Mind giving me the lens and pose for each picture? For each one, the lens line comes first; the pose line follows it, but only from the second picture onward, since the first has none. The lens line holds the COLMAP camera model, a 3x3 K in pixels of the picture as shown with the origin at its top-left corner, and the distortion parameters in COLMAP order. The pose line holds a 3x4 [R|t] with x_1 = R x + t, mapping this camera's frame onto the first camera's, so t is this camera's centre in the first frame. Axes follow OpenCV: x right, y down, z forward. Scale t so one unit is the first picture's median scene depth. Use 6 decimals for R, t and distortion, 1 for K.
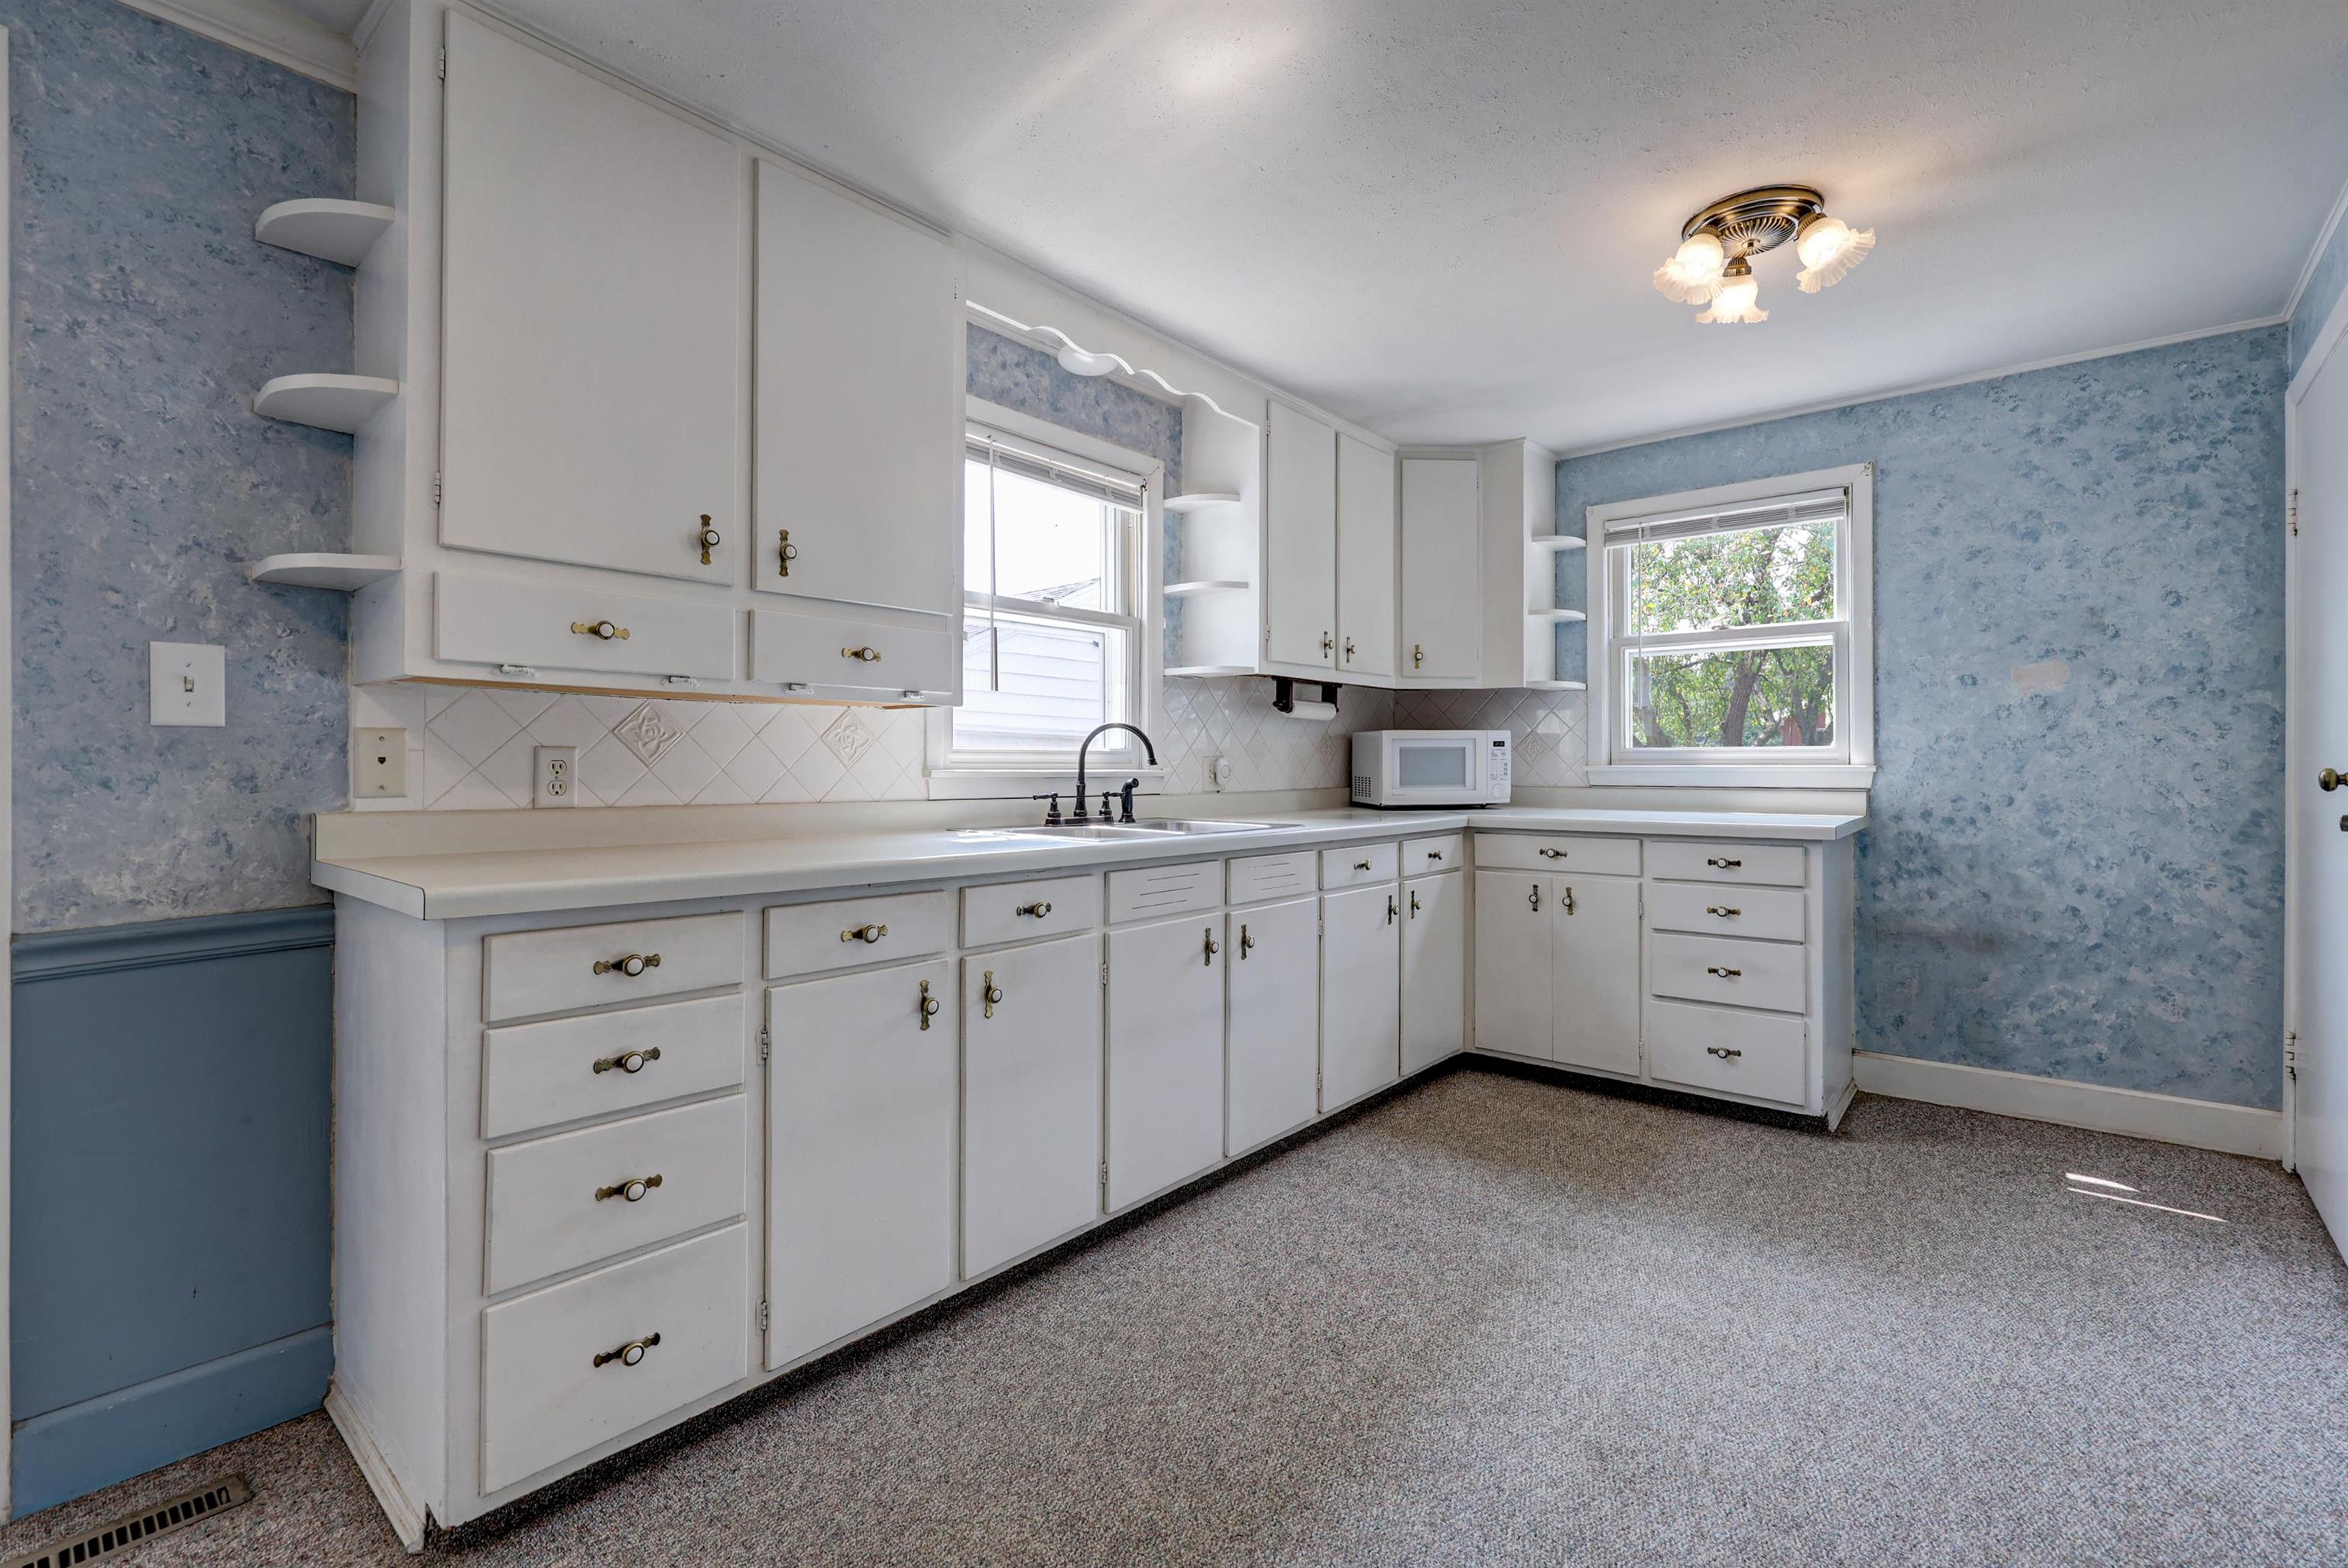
lens RADIAL K [[1037.3, 0, 1175.2], [0, 1037.3, 761.9], [0, 0, 1]] dist [0.000400, -0.000220]
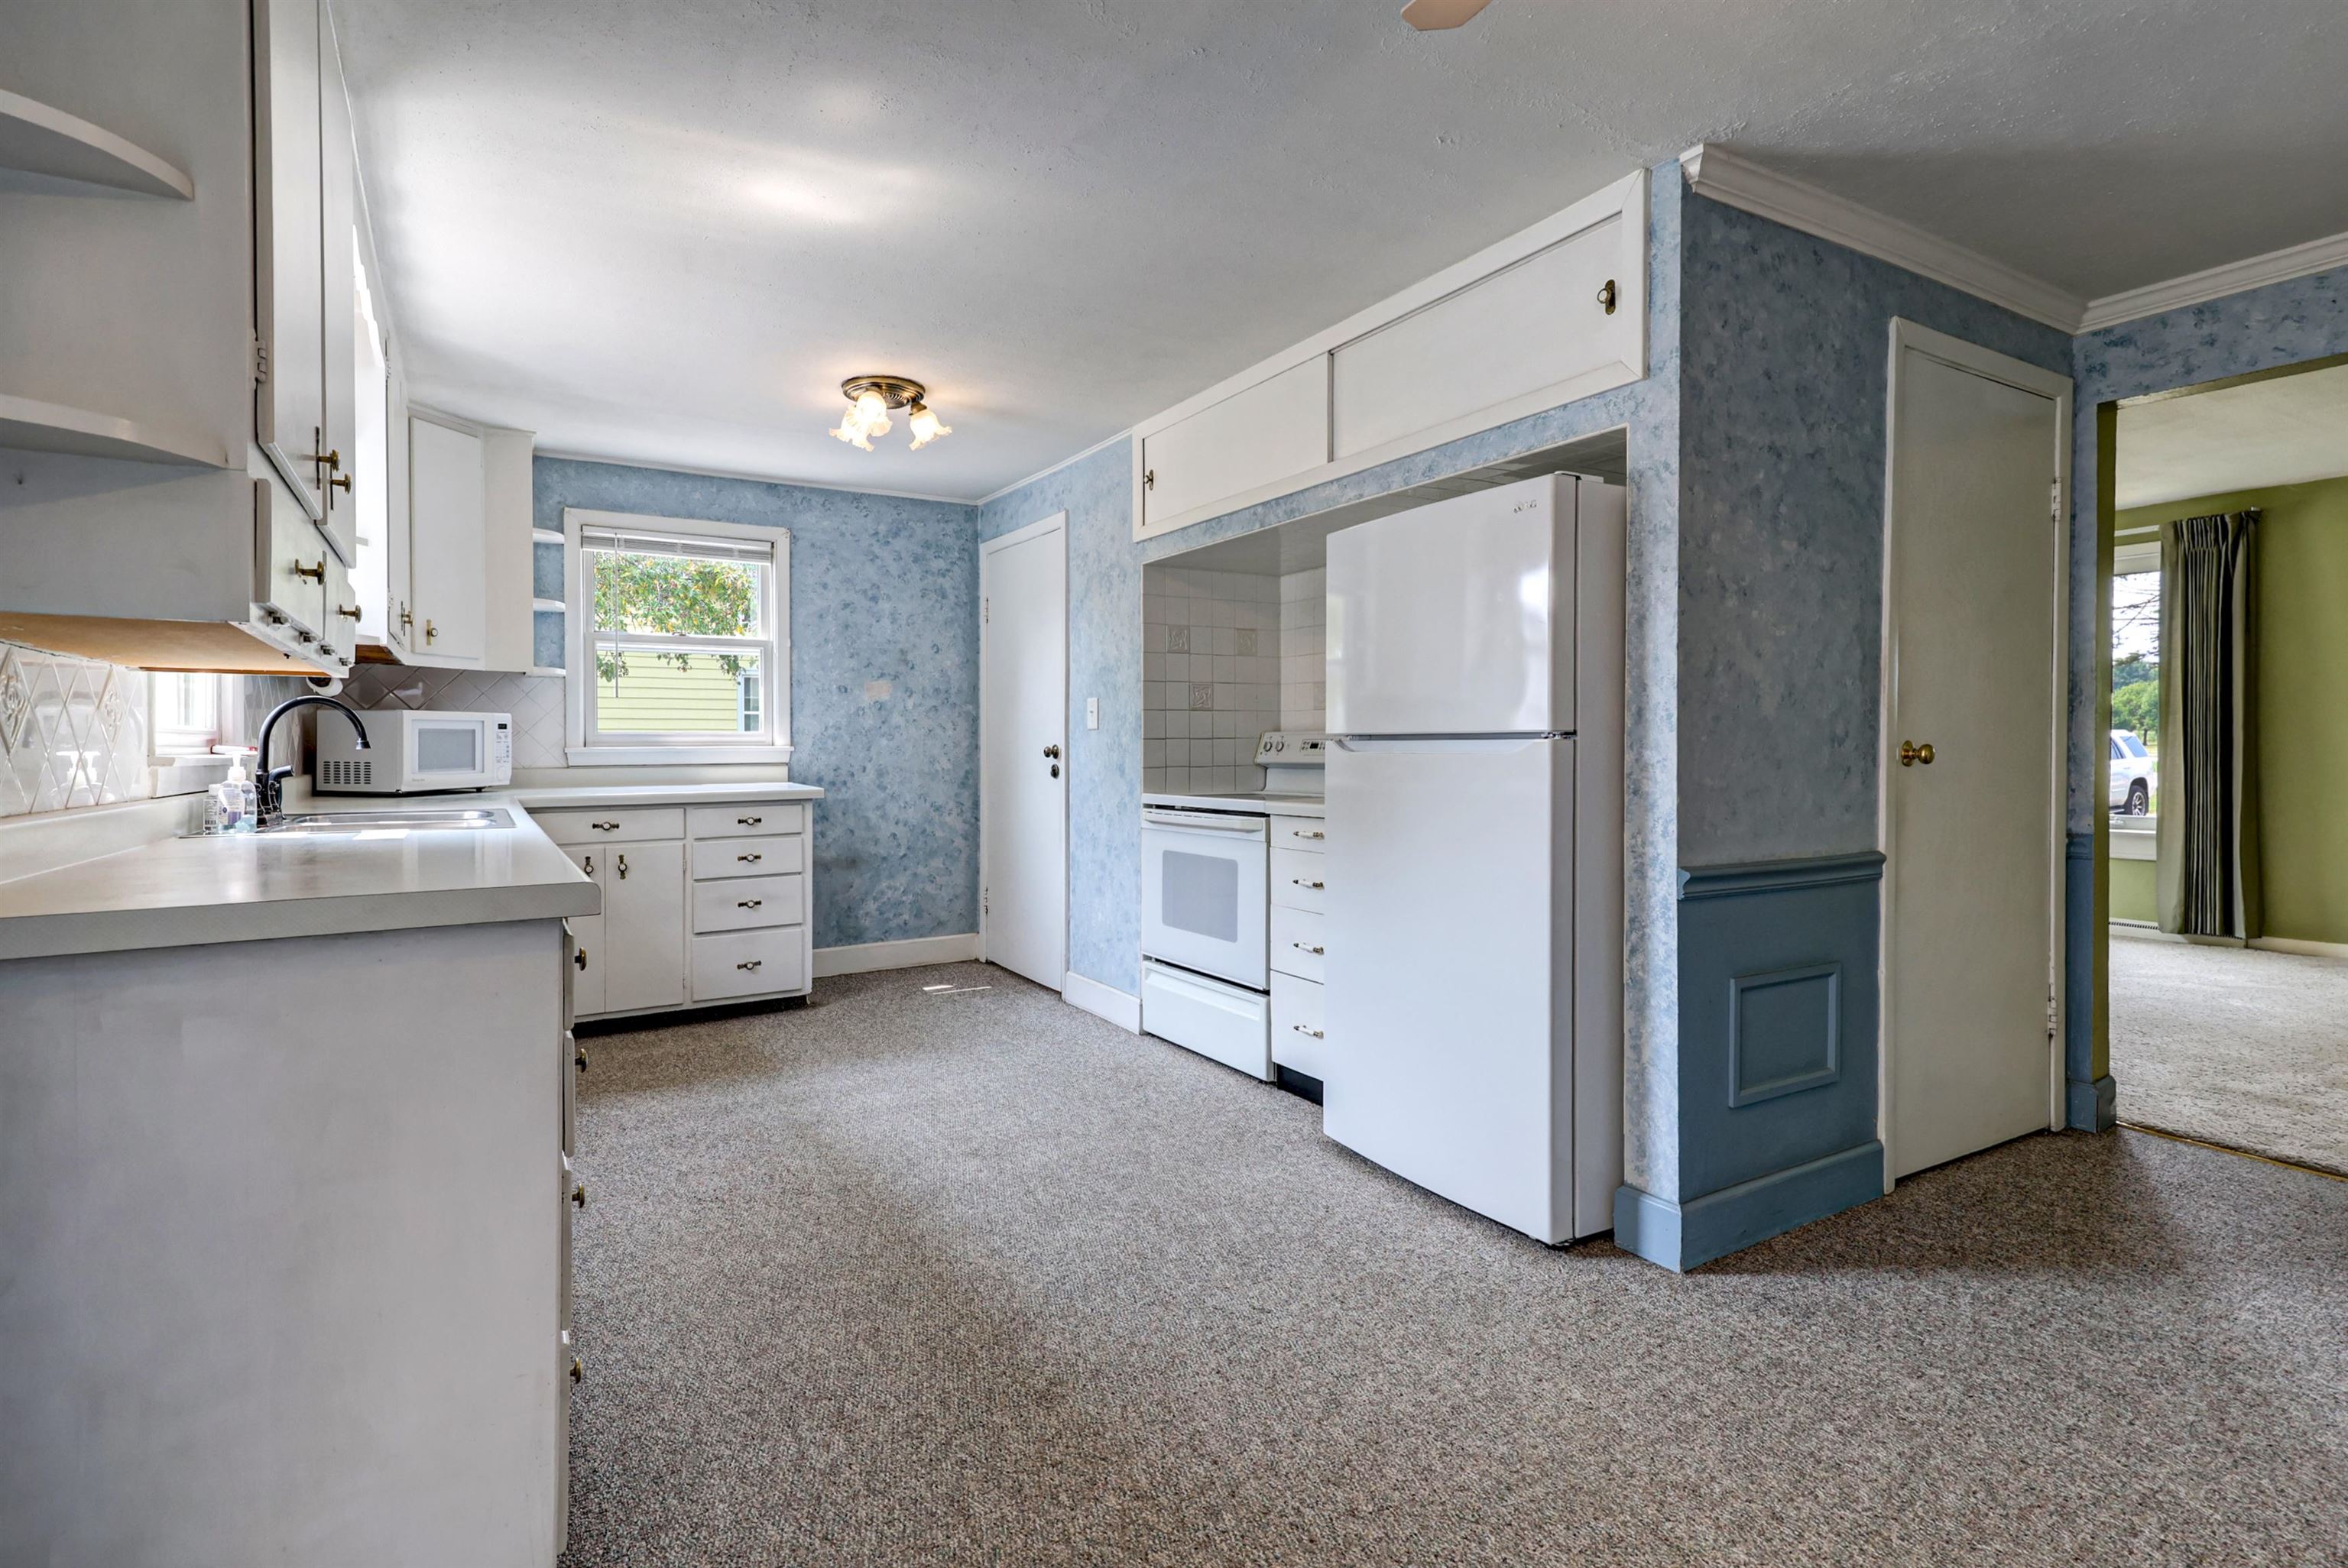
lens RADIAL K [[1096.7, 0, 1109.5], [0, 1096.7, 759.1], [0, 0, 1]] dist [0.020082, -0.000549]
pose [[0.343075, -0.014024, 0.939203, -0.627297], [0.002311, 0.999898, 0.014086, 0.000733], [-0.939305, -0.002662, 0.343072, 0.096732]]
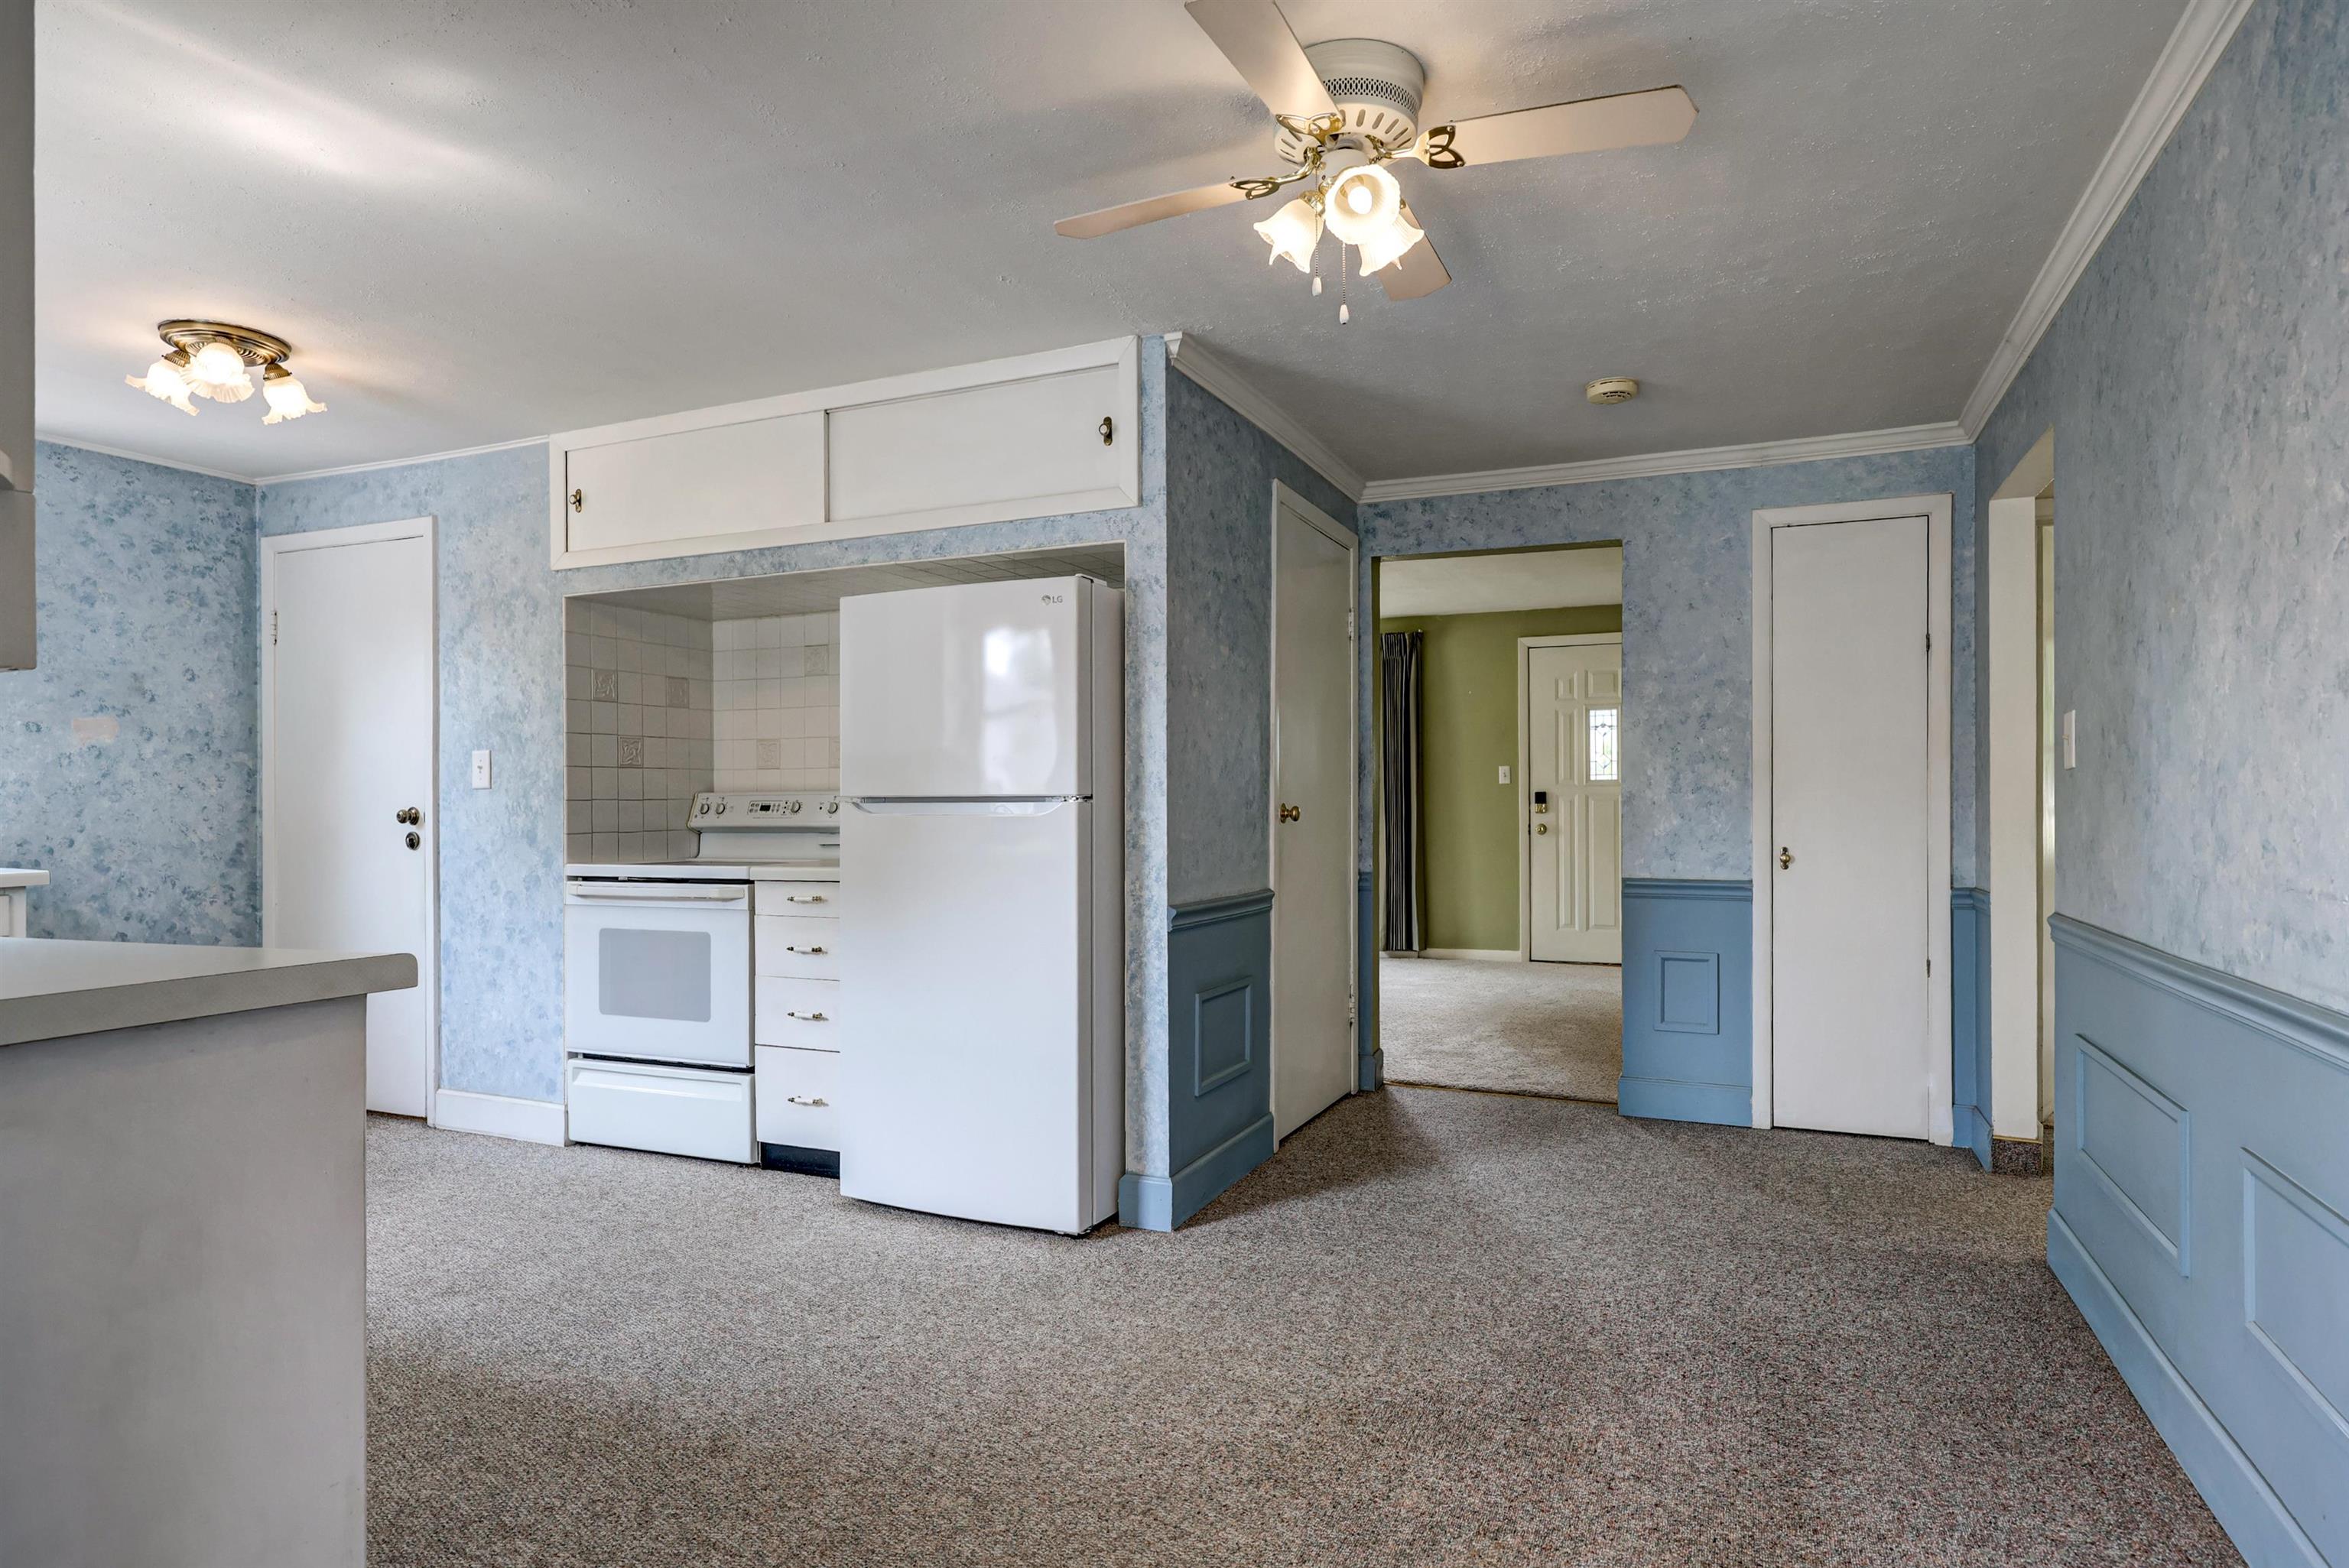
lens RADIAL K [[1295.7, 0, 1179.0], [0, 1295.7, 817.2], [0, 0, 1]] dist [0.000361, 0.000366]
pose [[-0.287671, -0.010063, 0.957676, -0.837471], [0.002561, 0.999933, 0.011276, -0.000946], [-0.957726, 0.005696, -0.287626, 0.295189]]
